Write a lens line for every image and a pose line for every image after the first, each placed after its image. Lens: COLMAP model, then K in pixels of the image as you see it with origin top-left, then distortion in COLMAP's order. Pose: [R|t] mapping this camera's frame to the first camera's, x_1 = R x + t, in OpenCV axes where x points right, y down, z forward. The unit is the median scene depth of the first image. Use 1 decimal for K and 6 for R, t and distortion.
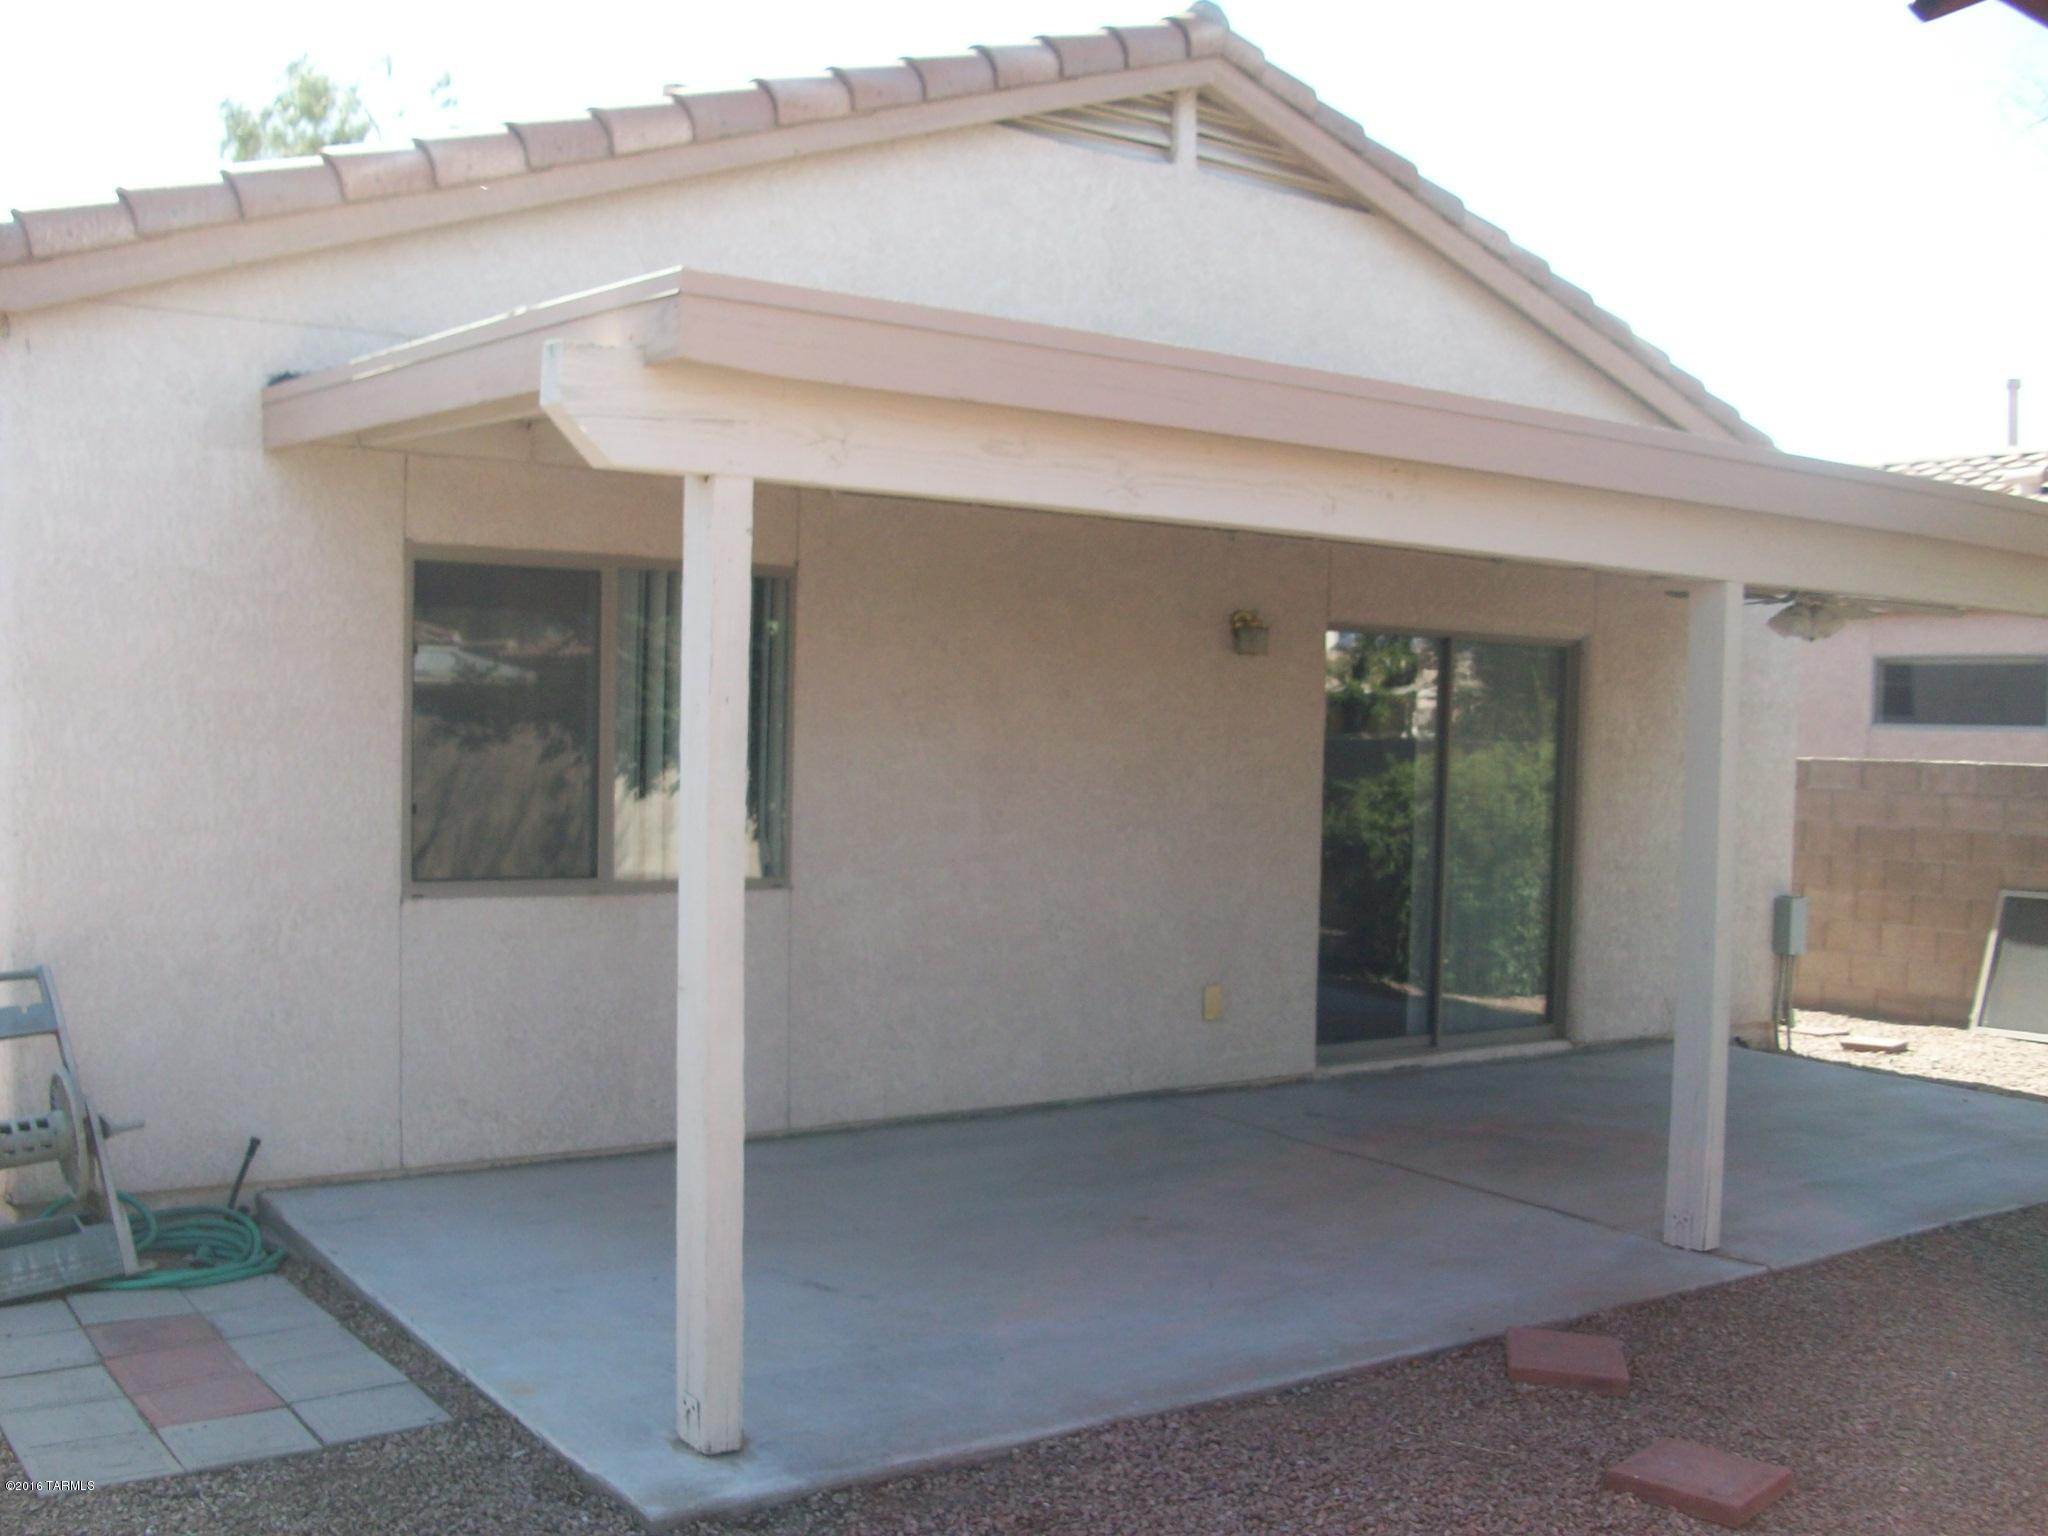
lens RADIAL K [[2179.0, 0, 1048.5], [0, 2179.0, 777.7], [0, 0, 1]] dist [-0.166326, 0.278524]
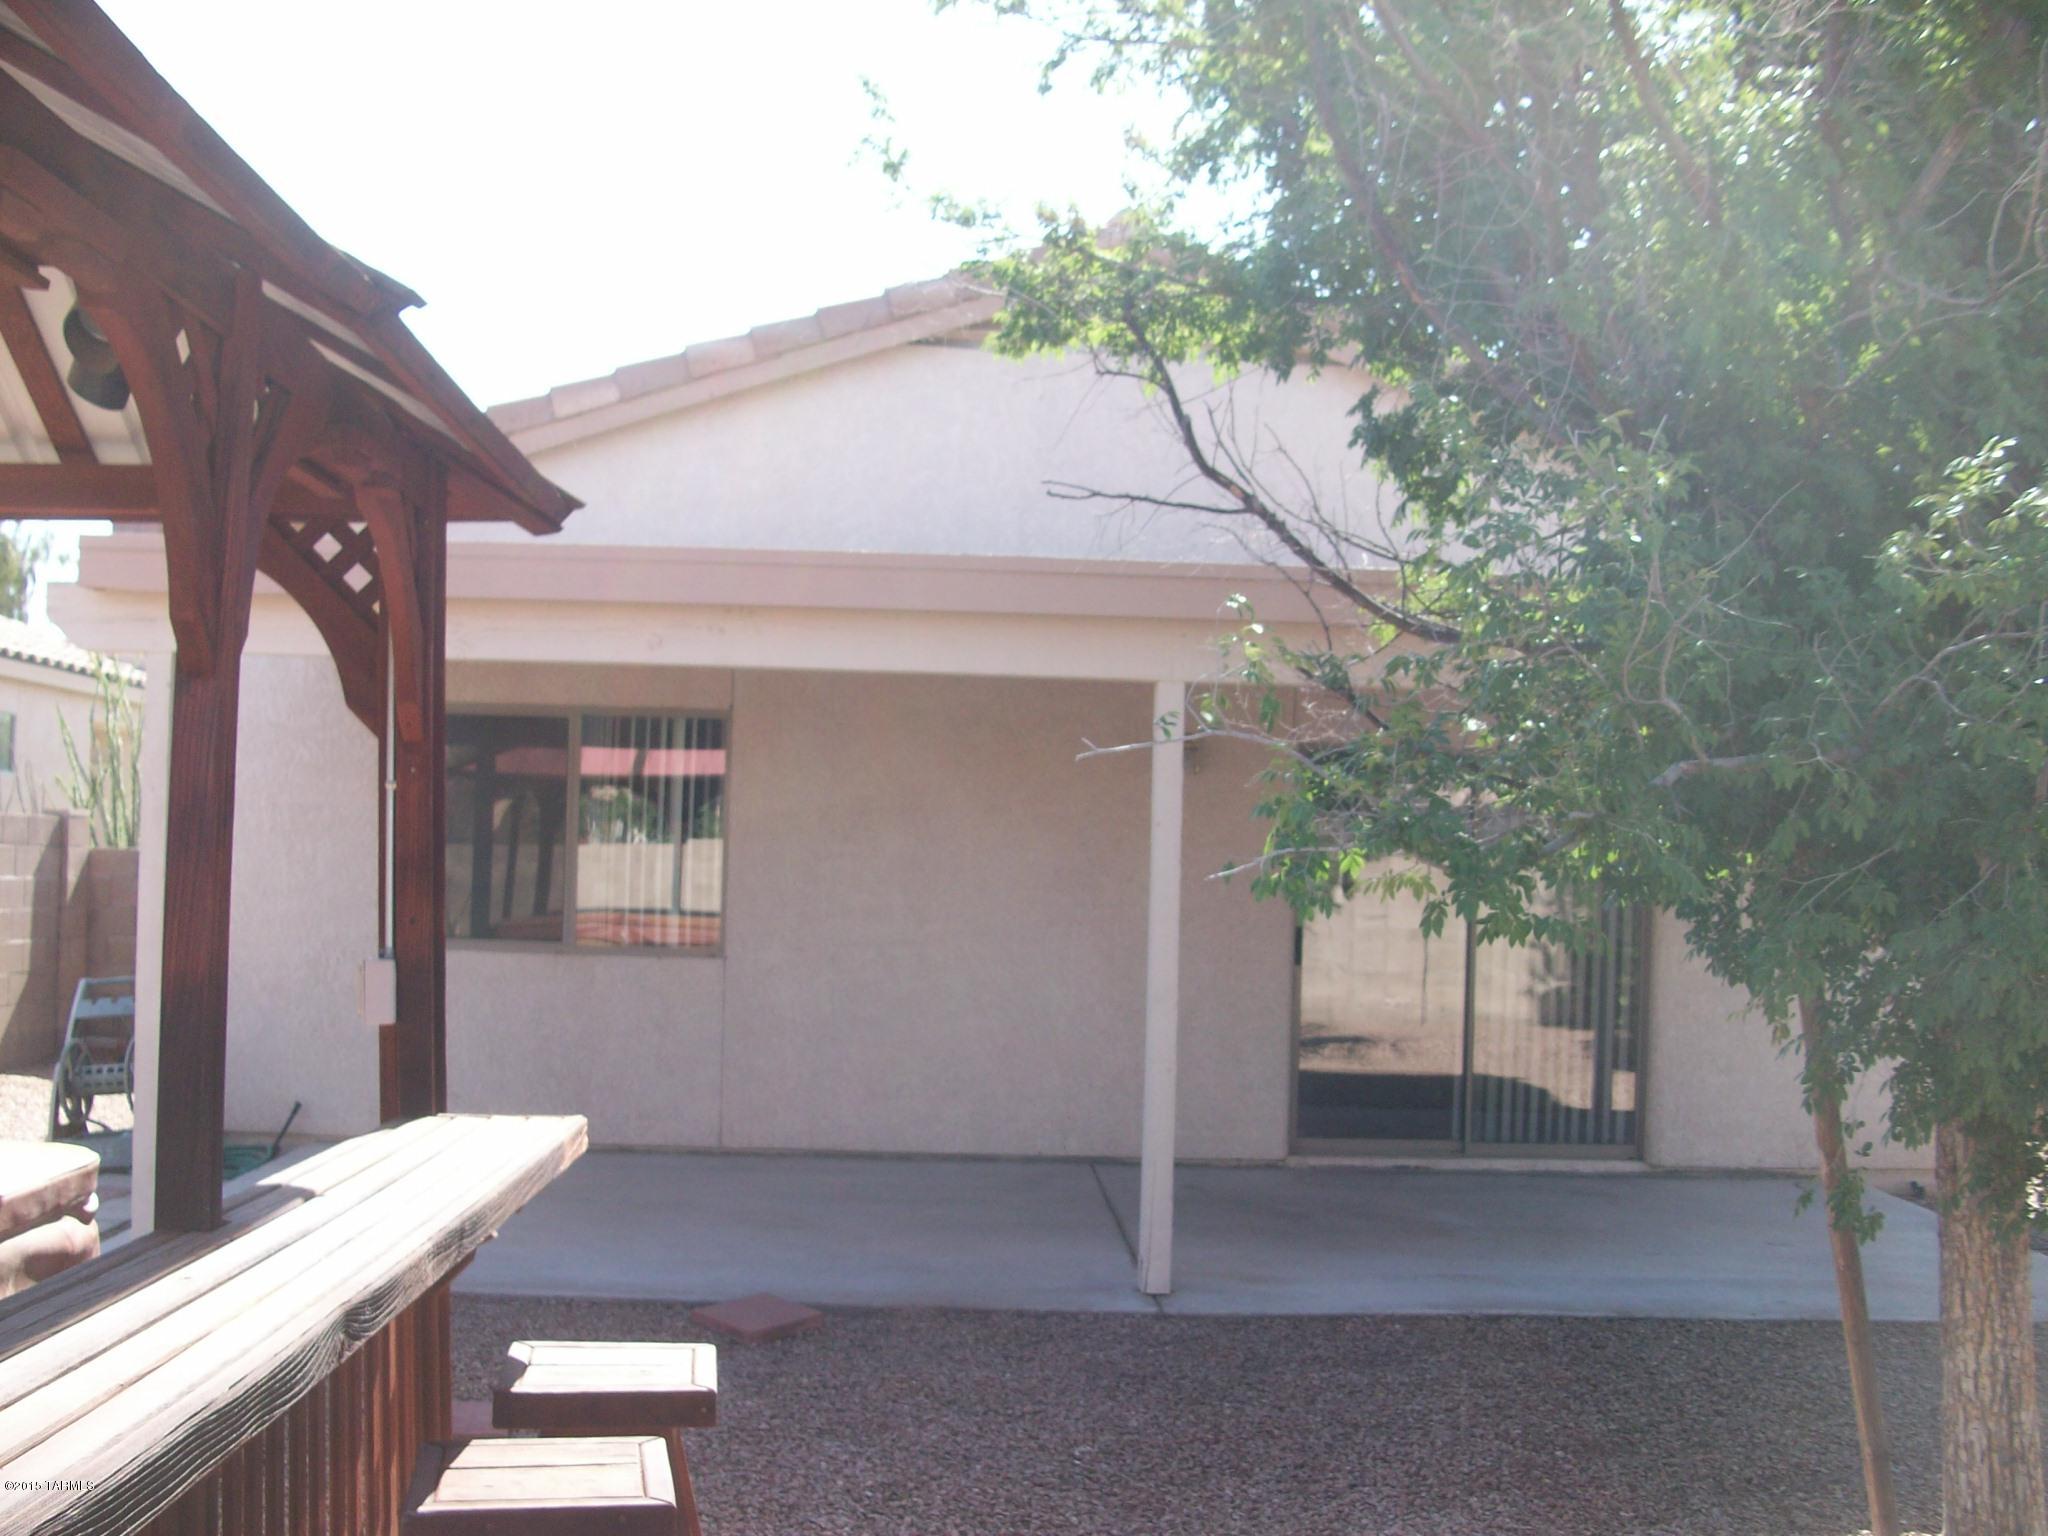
lens RADIAL K [[2179.0, 0, 1048.5], [0, 2179.0, 777.7], [0, 0, 1]] dist [-0.166326, 0.278524]
pose [[0.823501, -0.023394, -0.566832, 0.770119], [-0.022387, 0.997031, -0.073674, 0.034542], [0.566873, 0.073360, 0.820532, 0.045211]]
